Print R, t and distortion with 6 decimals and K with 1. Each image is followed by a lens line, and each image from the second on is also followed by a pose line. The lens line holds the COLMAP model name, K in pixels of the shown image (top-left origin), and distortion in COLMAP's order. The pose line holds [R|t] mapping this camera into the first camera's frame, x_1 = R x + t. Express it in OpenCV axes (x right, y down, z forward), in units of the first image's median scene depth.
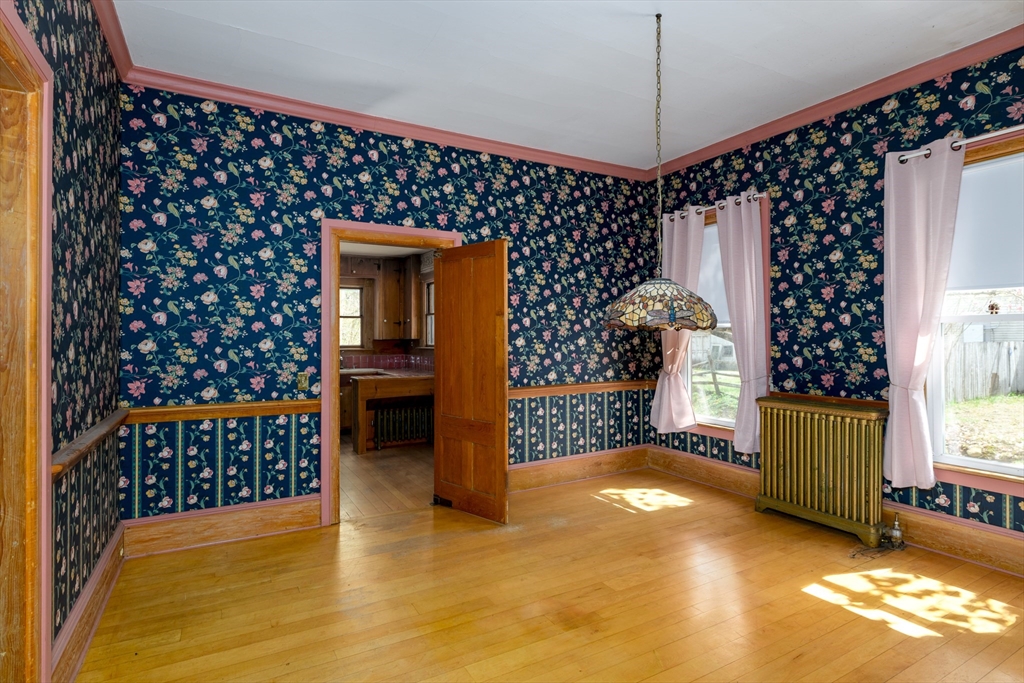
lens RADIAL K [[523.9, 0, 513.7], [0, 523.9, 340.8], [0, 0, 1]] dist [0.000137, 0.000002]
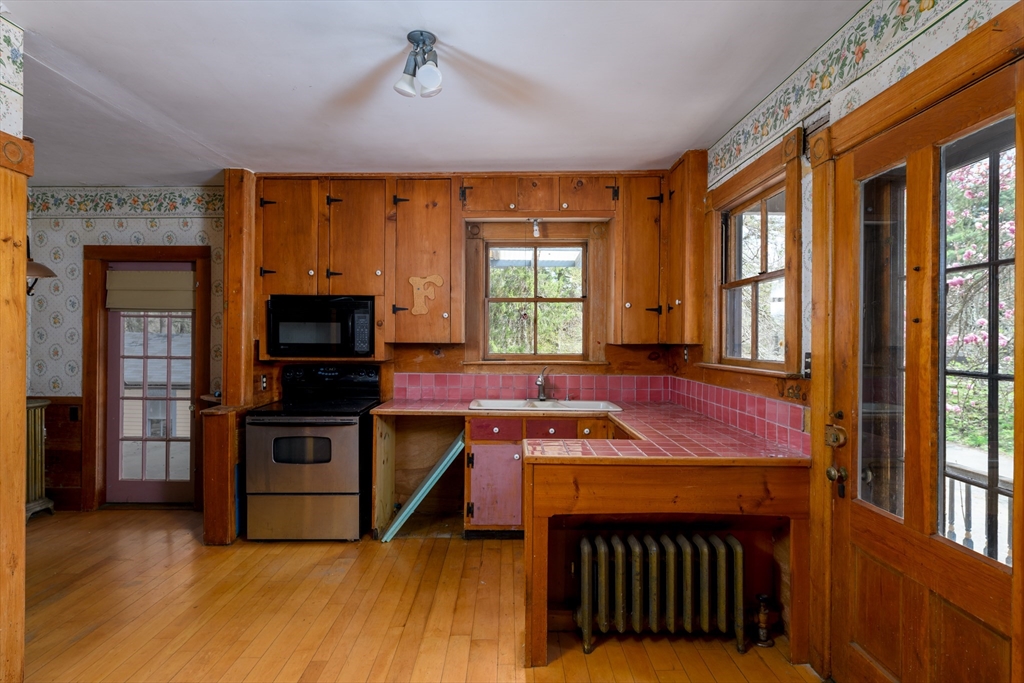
lens RADIAL K [[552.0, 0, 511.2], [0, 552.0, 339.9], [0, 0, 1]] dist [-0.001711, -0.000288]
pose [[0.873819, 0.006984, -0.486201, -0.092699], [-0.006948, 0.999974, 0.001875, -0.006453], [0.486202, 0.001740, 0.873845, 0.504753]]
